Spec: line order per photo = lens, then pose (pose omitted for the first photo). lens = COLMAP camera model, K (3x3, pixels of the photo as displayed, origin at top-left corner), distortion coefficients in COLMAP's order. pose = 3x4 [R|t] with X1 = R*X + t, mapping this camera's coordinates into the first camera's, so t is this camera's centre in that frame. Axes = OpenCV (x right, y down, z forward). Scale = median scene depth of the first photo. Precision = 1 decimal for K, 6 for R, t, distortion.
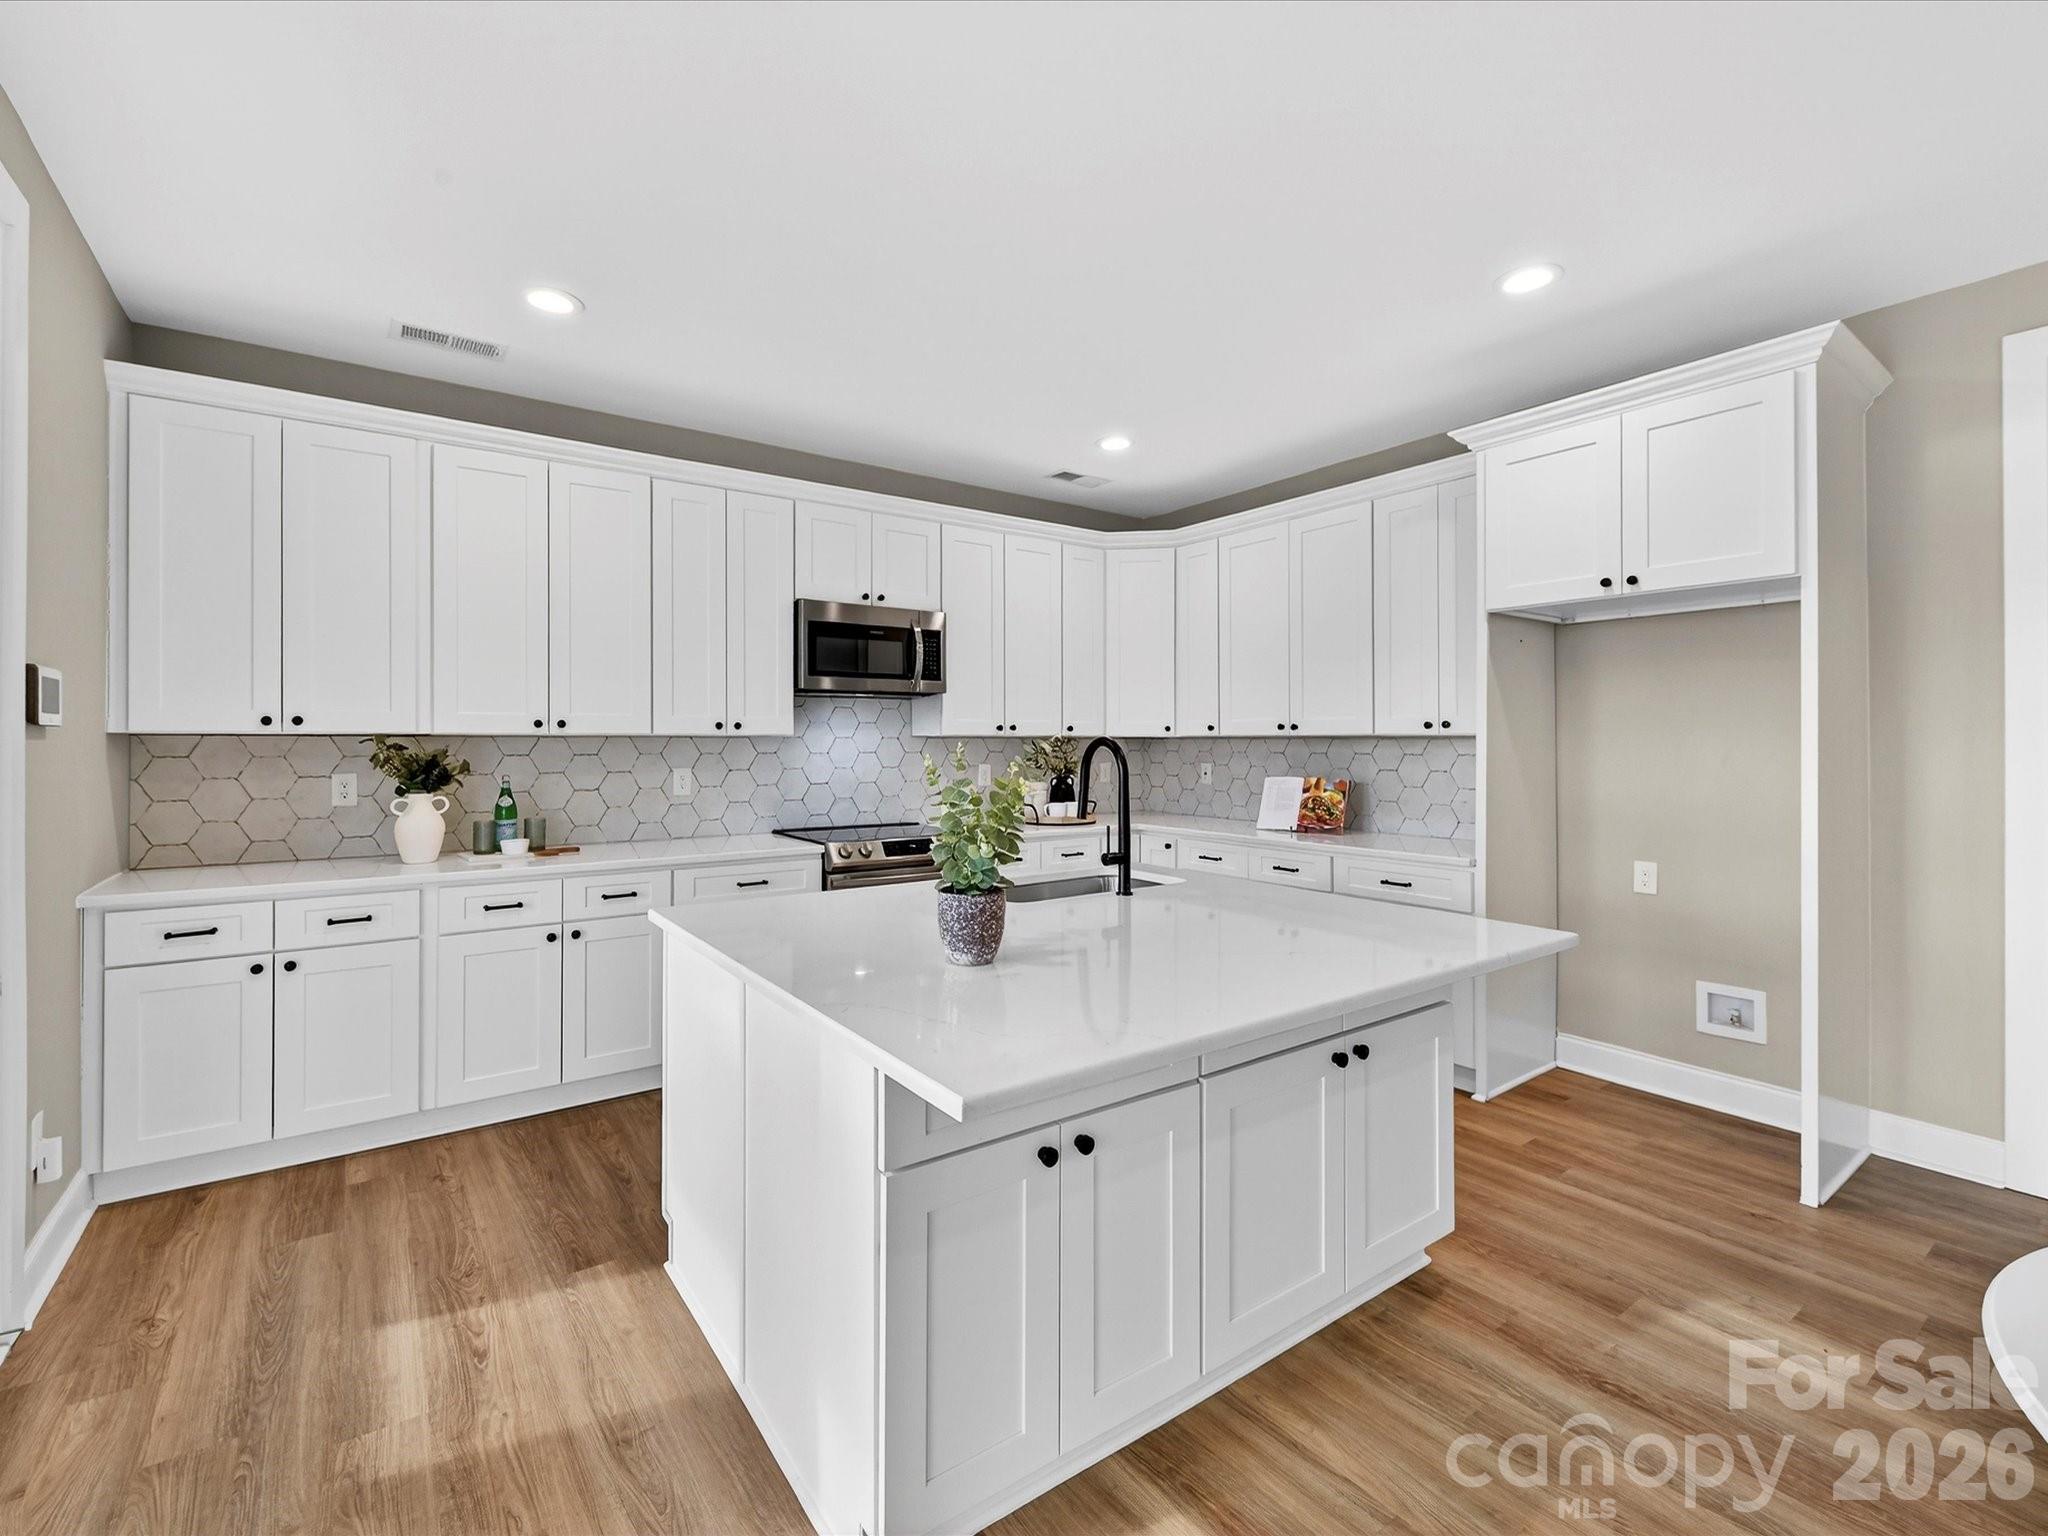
lens RADIAL K [[911.7, 0, 1011.4], [0, 911.7, 740.9], [0, 0, 1]] dist [-0.001151, -0.000930]
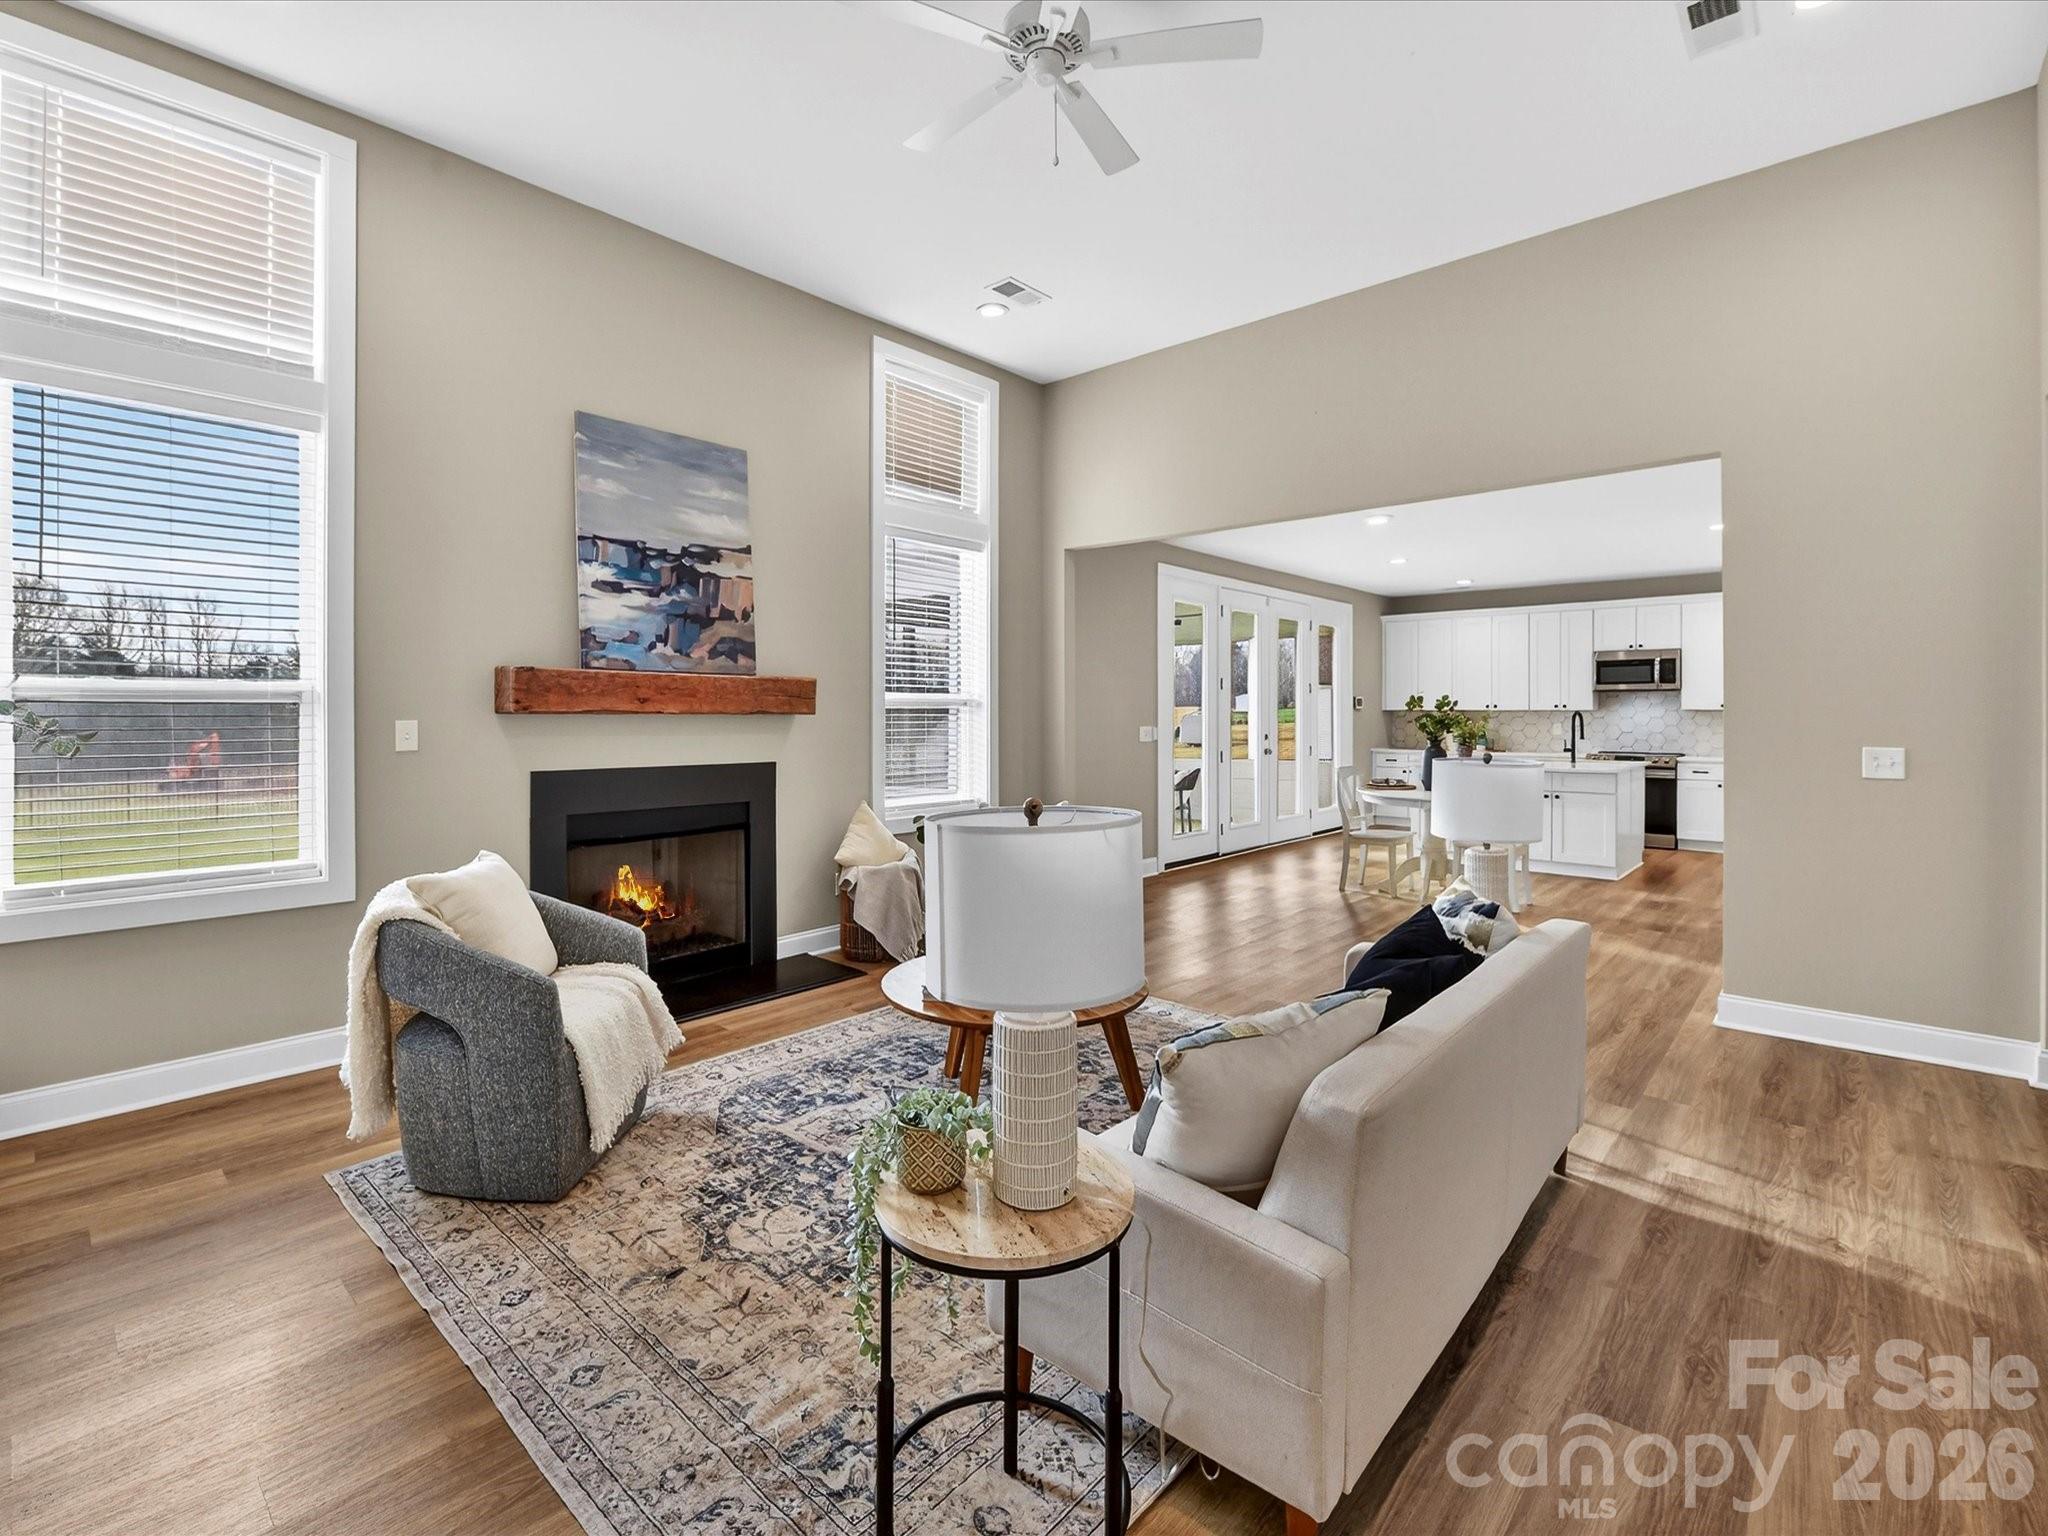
lens RADIAL K [[932.5, 0, 1012.3], [0, 932.5, 710.0], [0, 0, 1]] dist [0.001202, -0.000131]
pose [[0.210538, -0.001694, -0.977584, 1.996222], [-0.000558, 0.999998, -0.001853, -0.001001], [0.977586, 0.000935, 0.210536, -1.079208]]
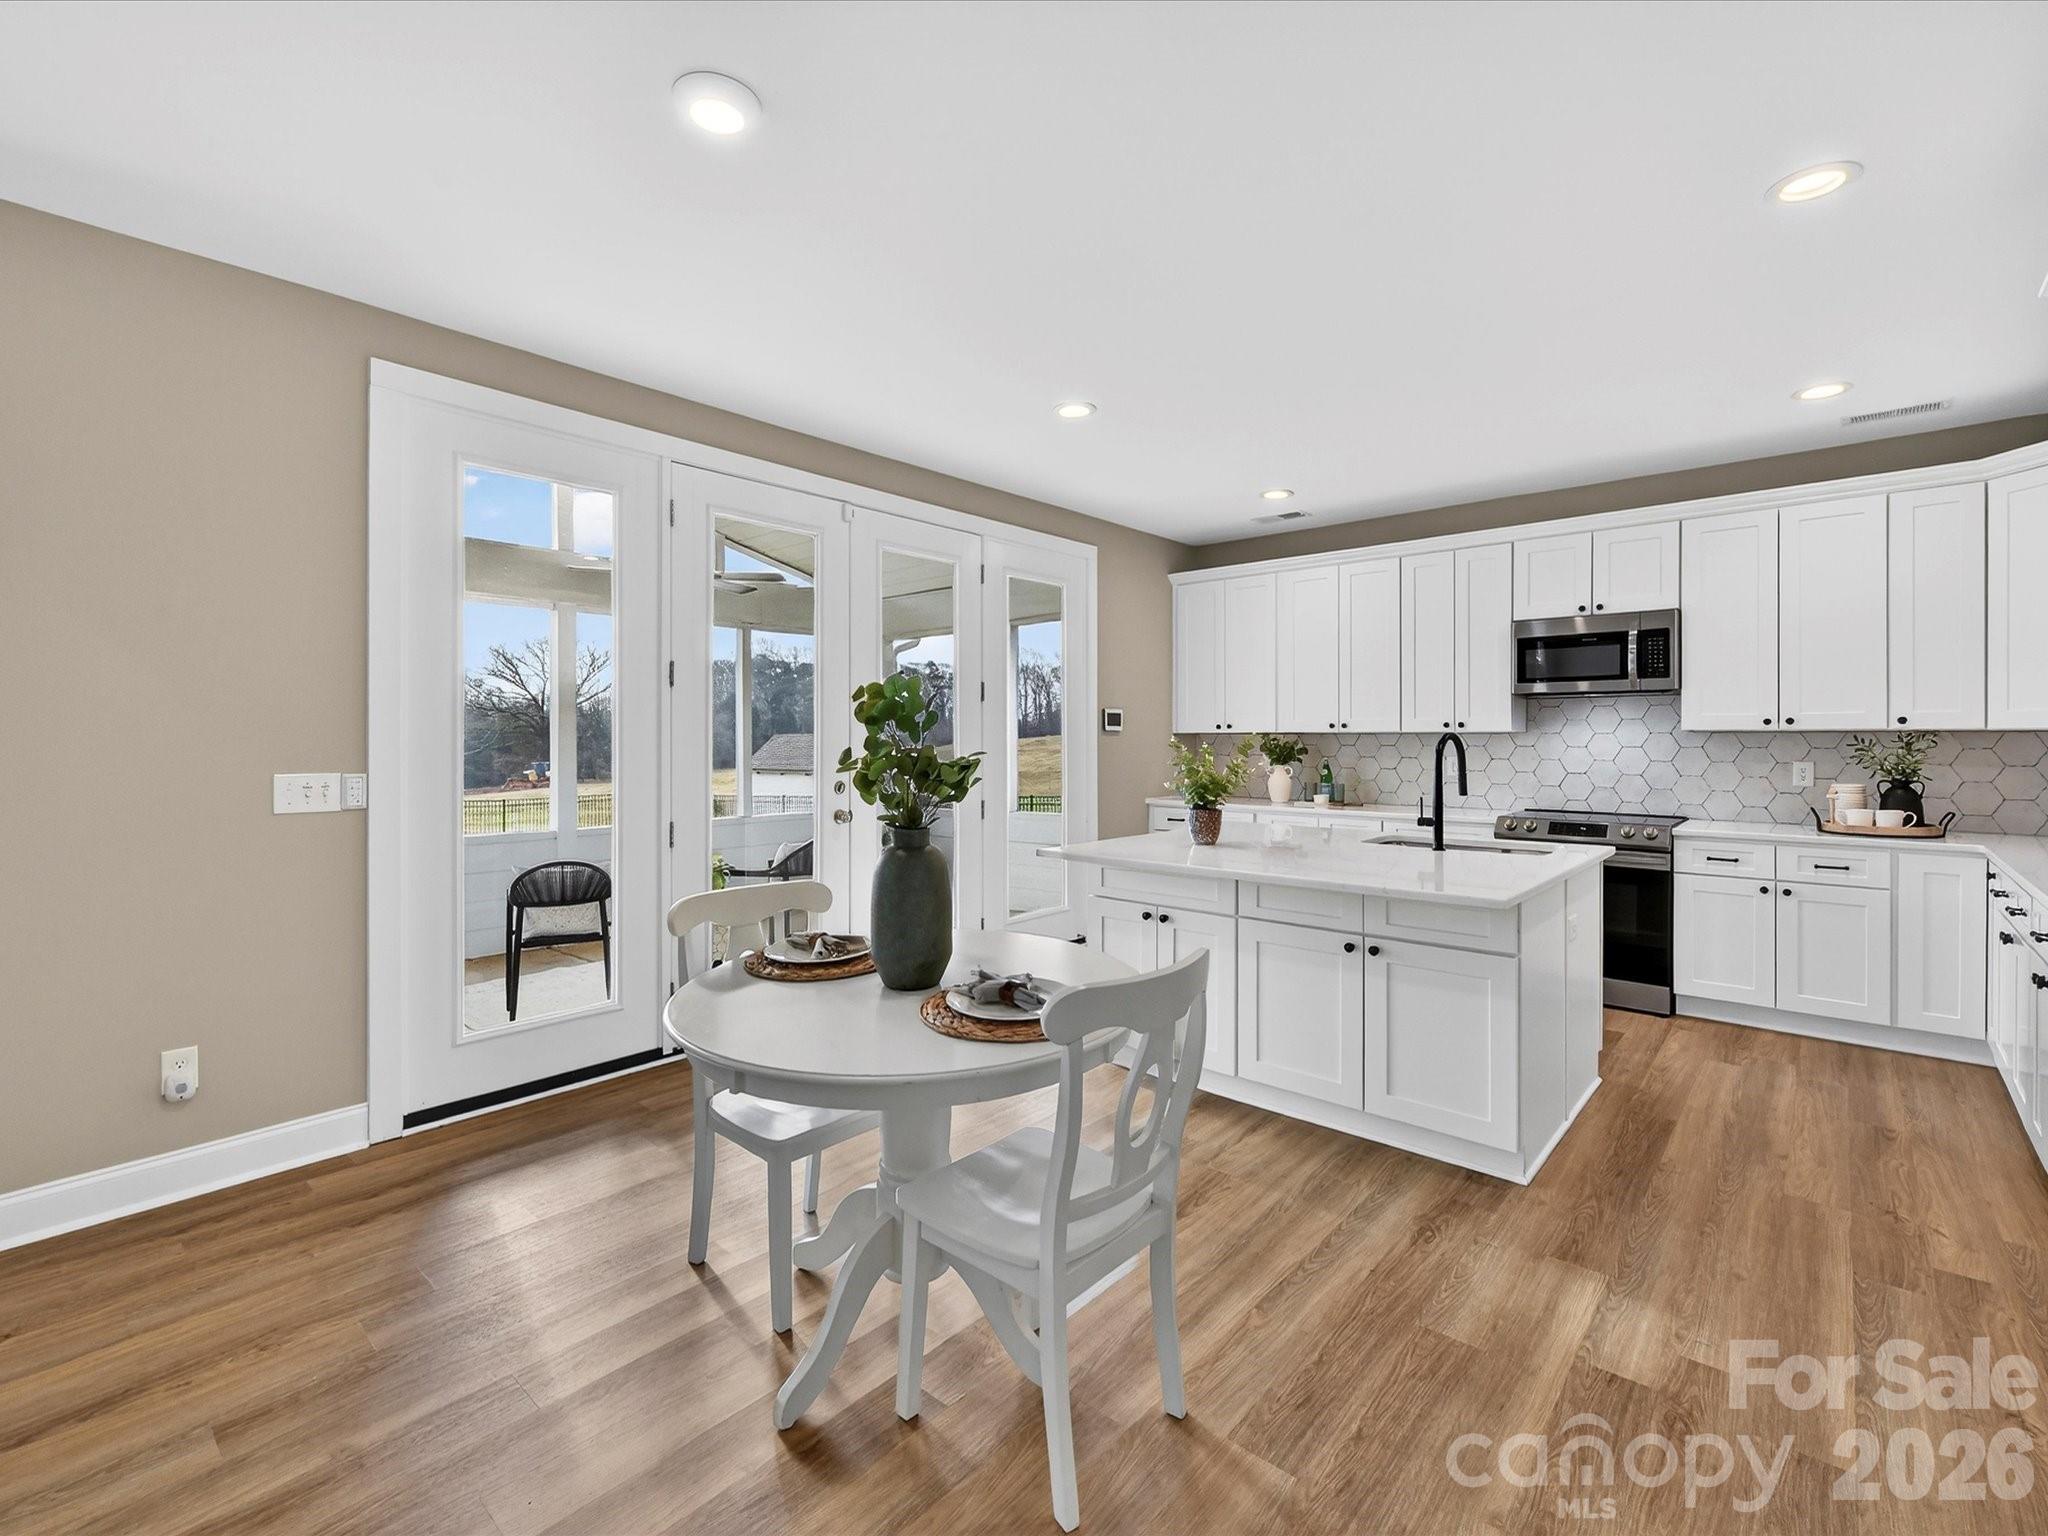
lens RADIAL K [[911.7, 0, 1011.4], [0, 911.7, 740.9], [0, 0, 1]] dist [-0.001151, -0.000930]
pose [[0.213444, 0.003870, -0.976948, 0.921934], [0.000455, 0.999992, 0.004060, 0.001568], [0.976955, -0.001311, 0.213440, 0.072392]]
